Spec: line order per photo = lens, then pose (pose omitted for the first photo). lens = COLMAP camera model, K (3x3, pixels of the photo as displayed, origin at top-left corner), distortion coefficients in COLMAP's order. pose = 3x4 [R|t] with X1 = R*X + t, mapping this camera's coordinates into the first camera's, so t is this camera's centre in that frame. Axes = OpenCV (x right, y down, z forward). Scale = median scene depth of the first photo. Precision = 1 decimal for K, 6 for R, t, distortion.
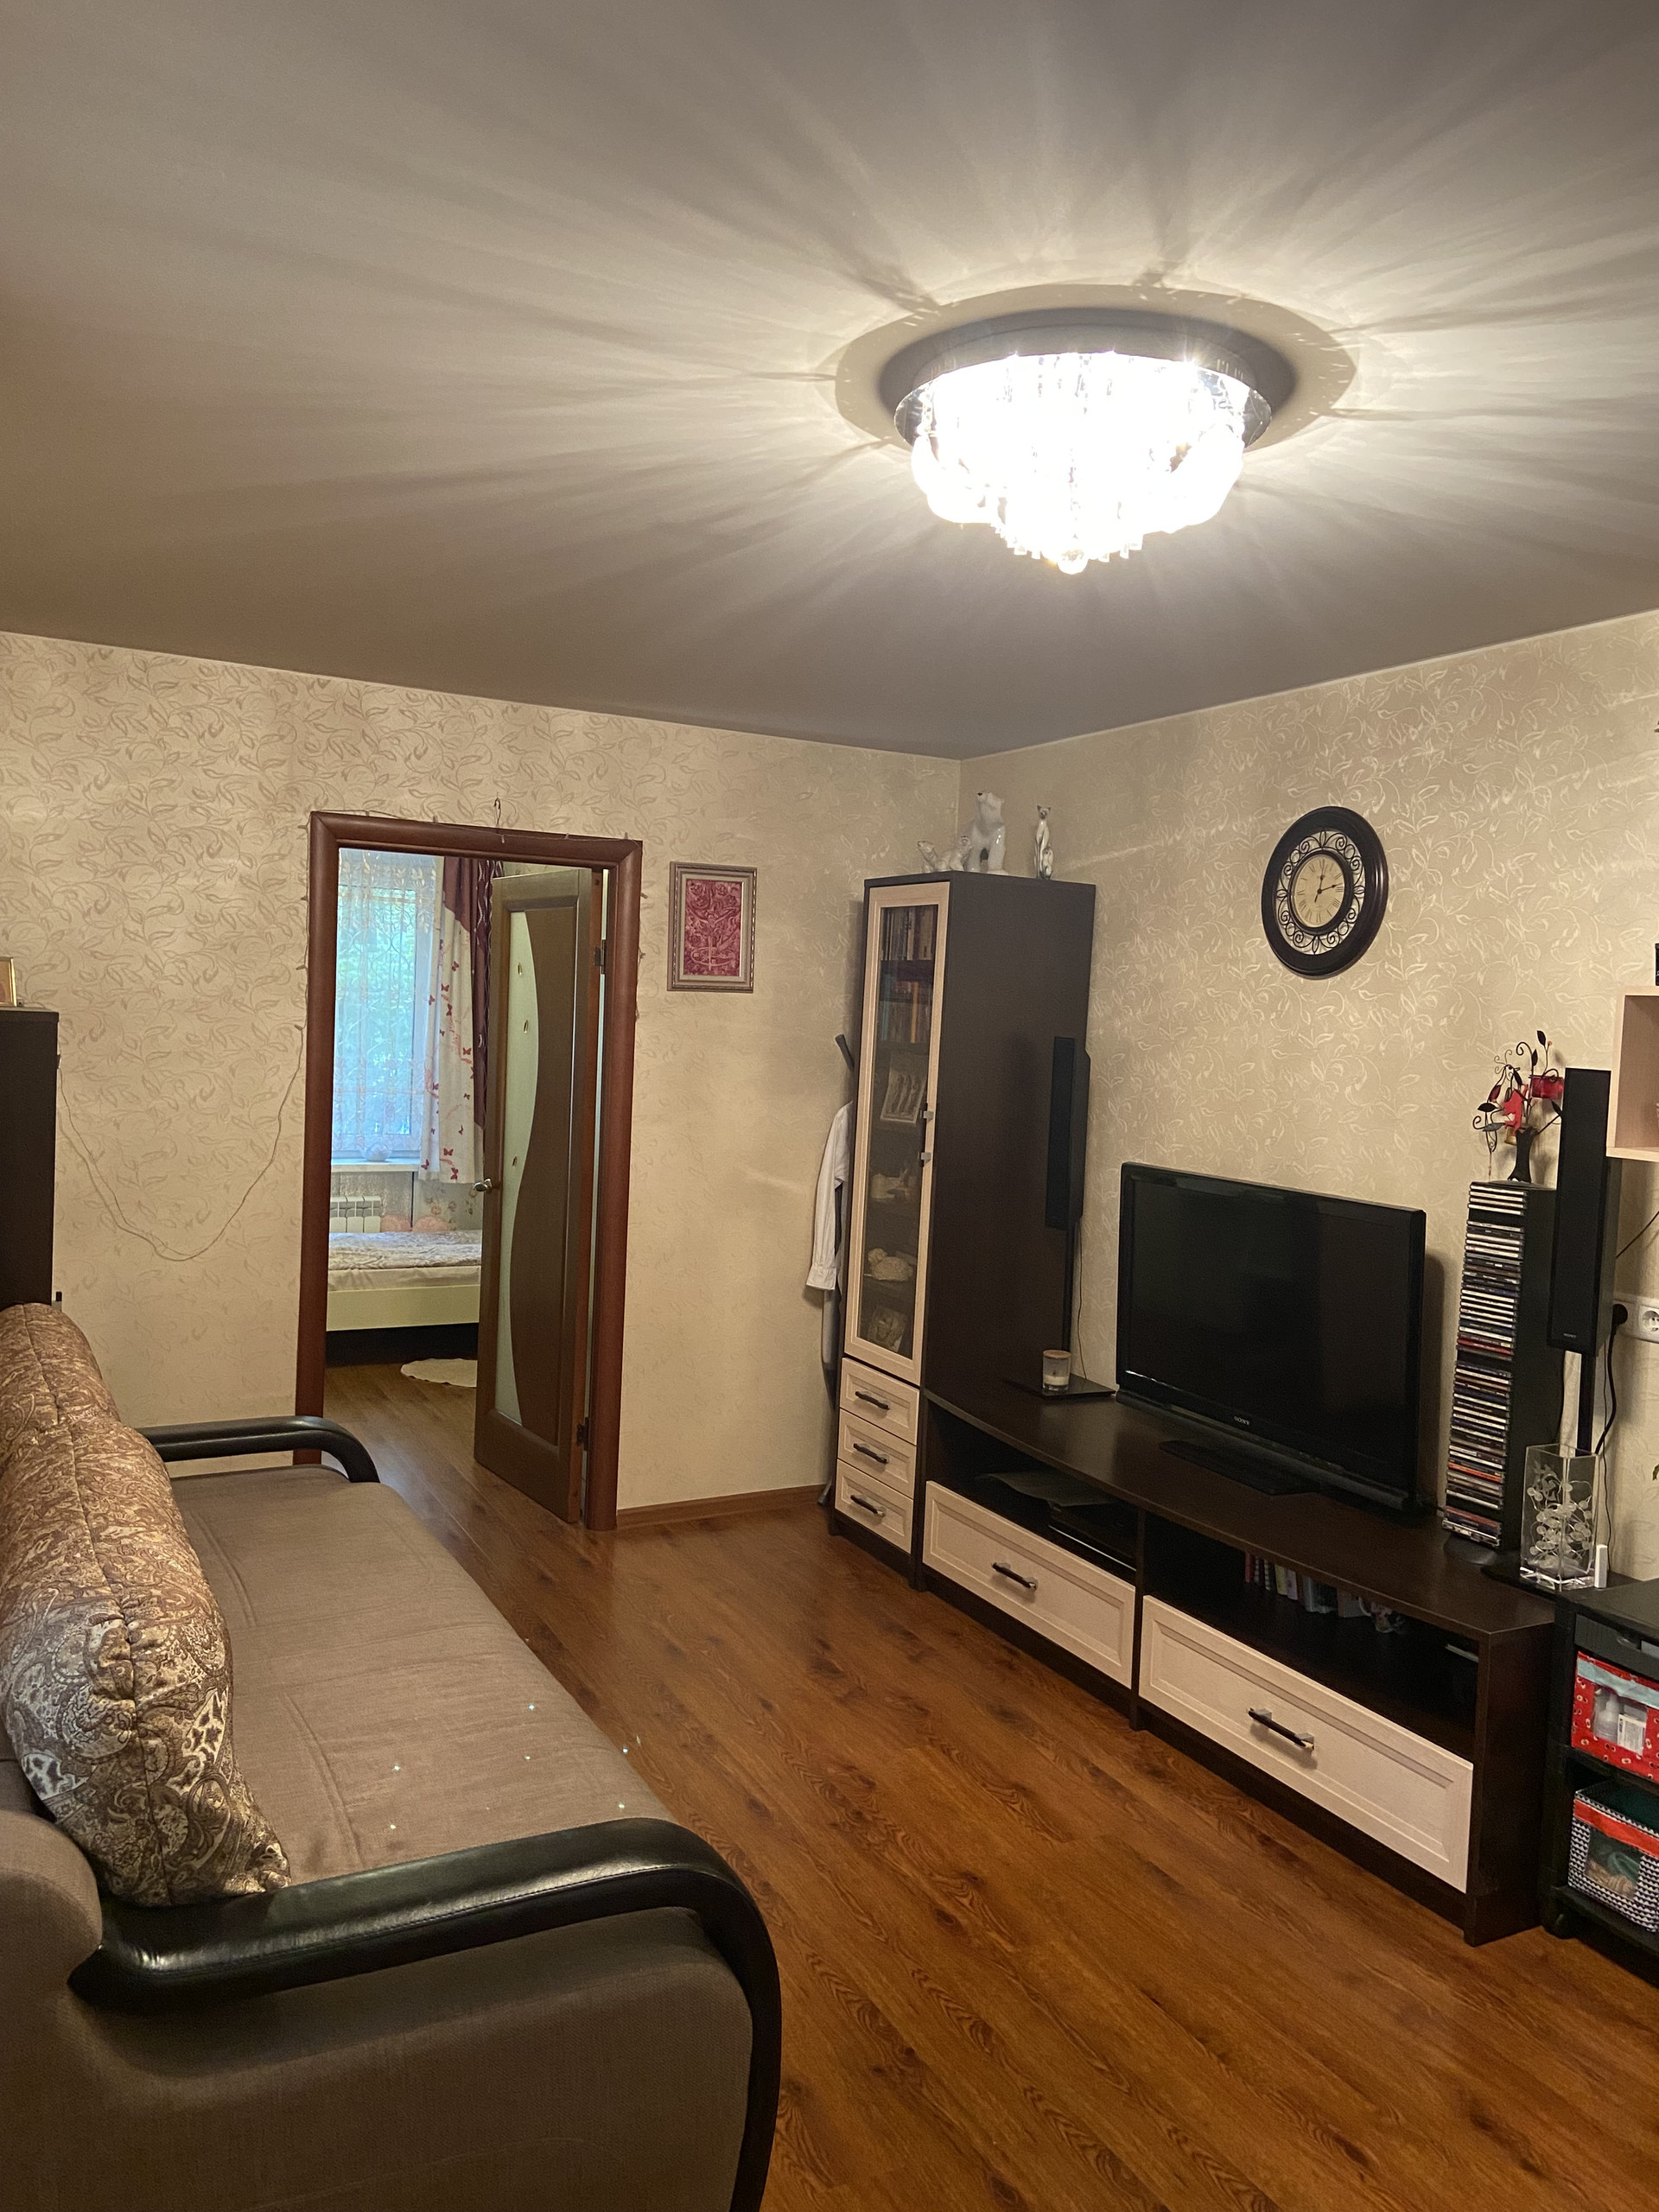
lens RADIAL K [[1666.1, 0, 812.0], [0, 1666.1, 1094.2], [0, 0, 1]] dist [0.128647, -0.165566]
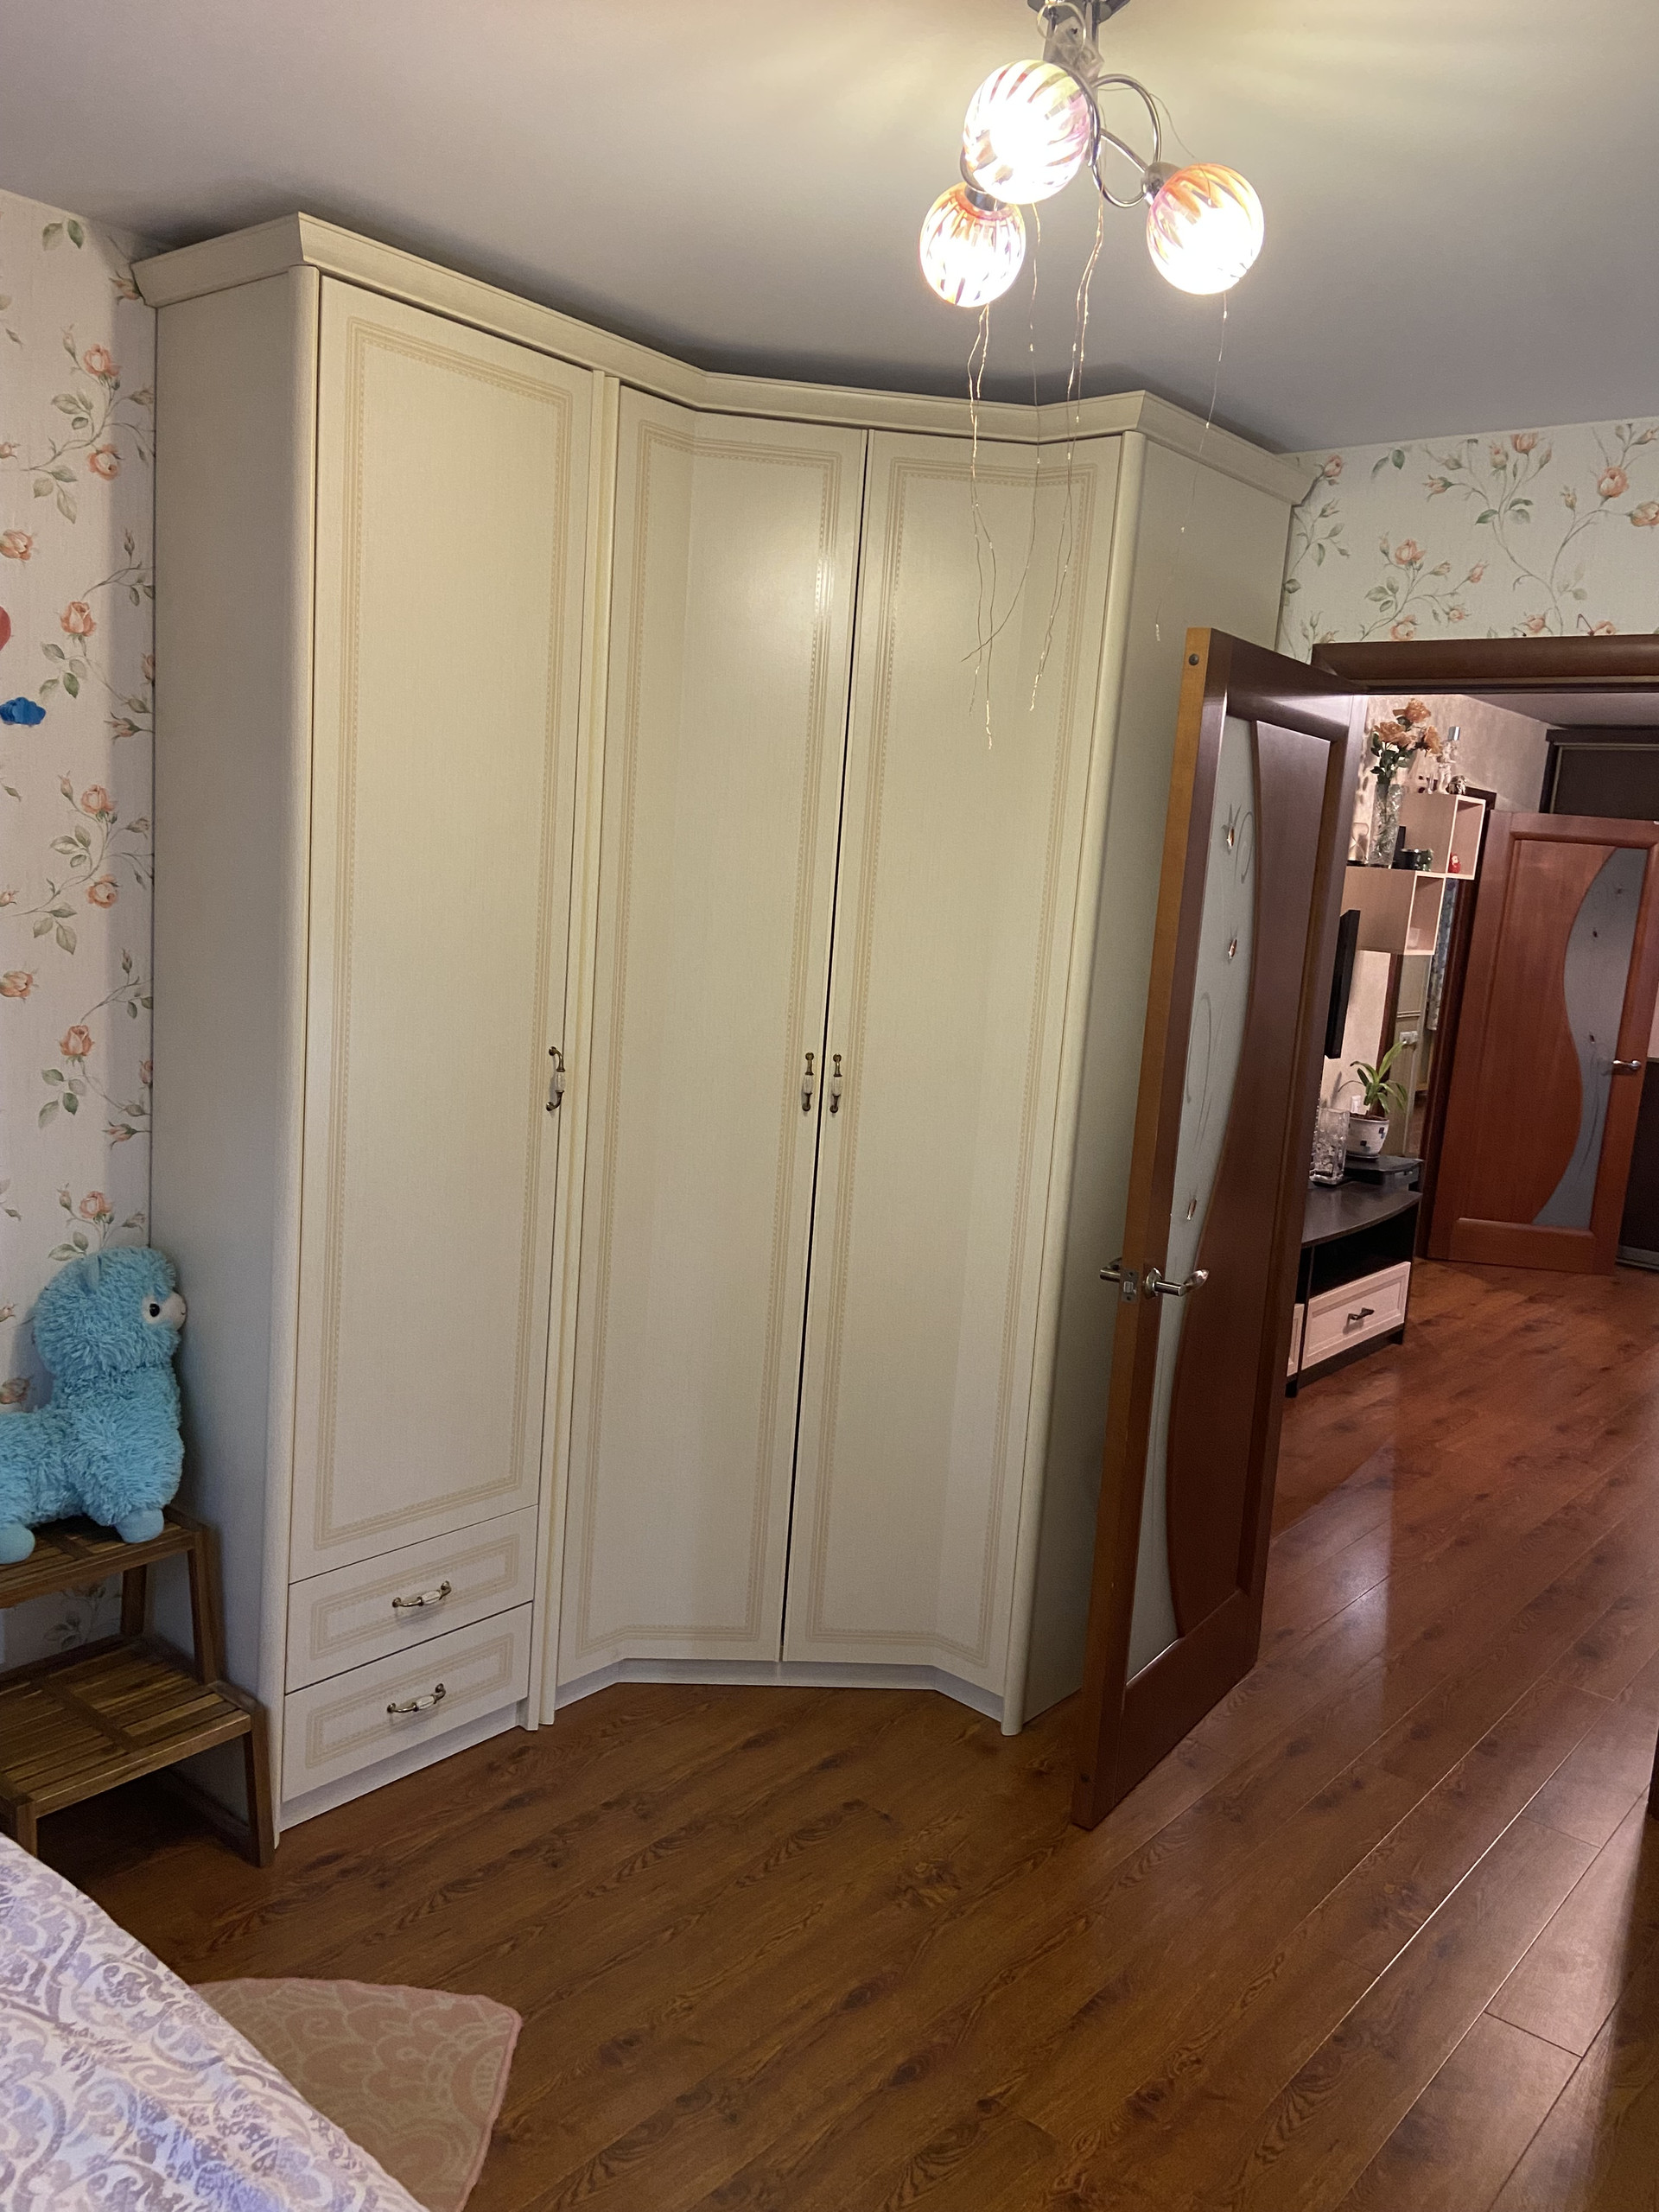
lens RADIAL K [[1673.6, 0, 841.4], [0, 1673.6, 1116.2], [0, 0, 1]] dist [0.129364, -0.173105]
pose [[-0.397941, -0.206870, 0.893783, -1.362335], [-0.041170, 0.977290, 0.207867, -0.209324], [-0.916487, 0.045922, -0.397421, 2.944894]]
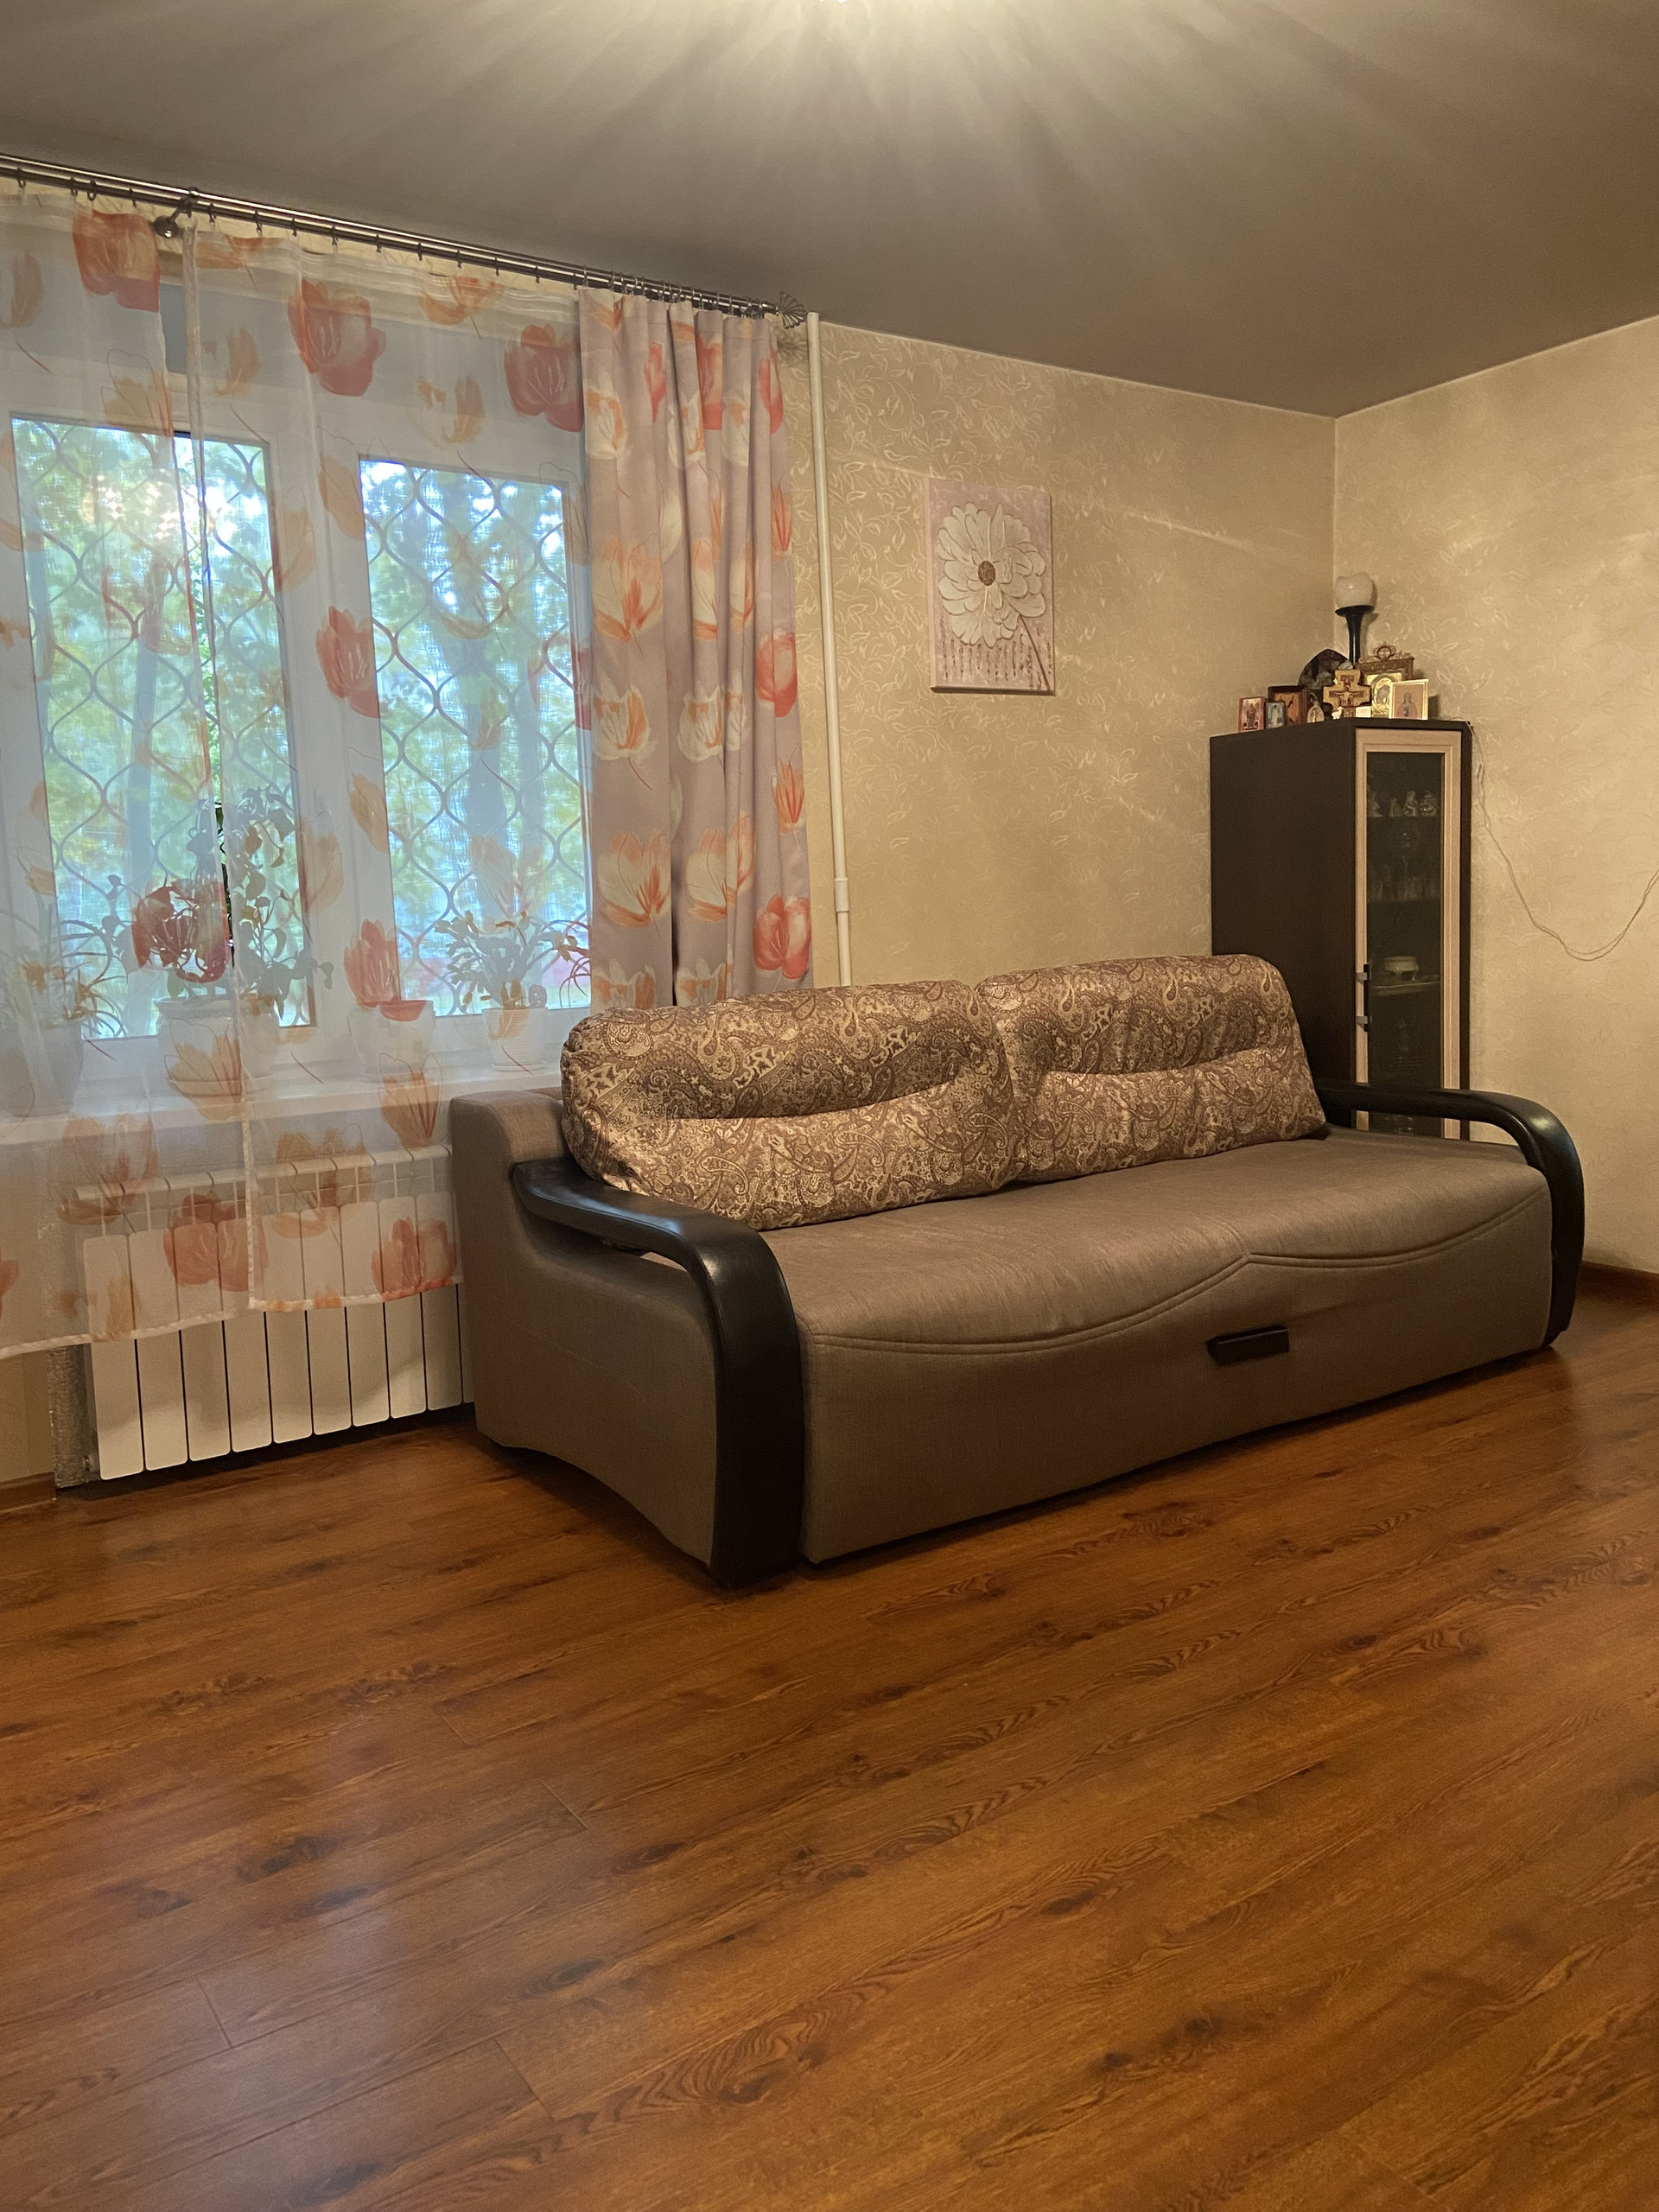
lens RADIAL K [[1673.6, 0, 841.4], [0, 1673.6, 1116.2], [0, 0, 1]] dist [0.129364, -0.173105]
pose [[0.121735, 0.082679, -0.989113, 1.013453], [-0.008138, 0.996574, 0.082301, 0.206634], [0.992529, -0.001969, 0.121991, 0.797386]]
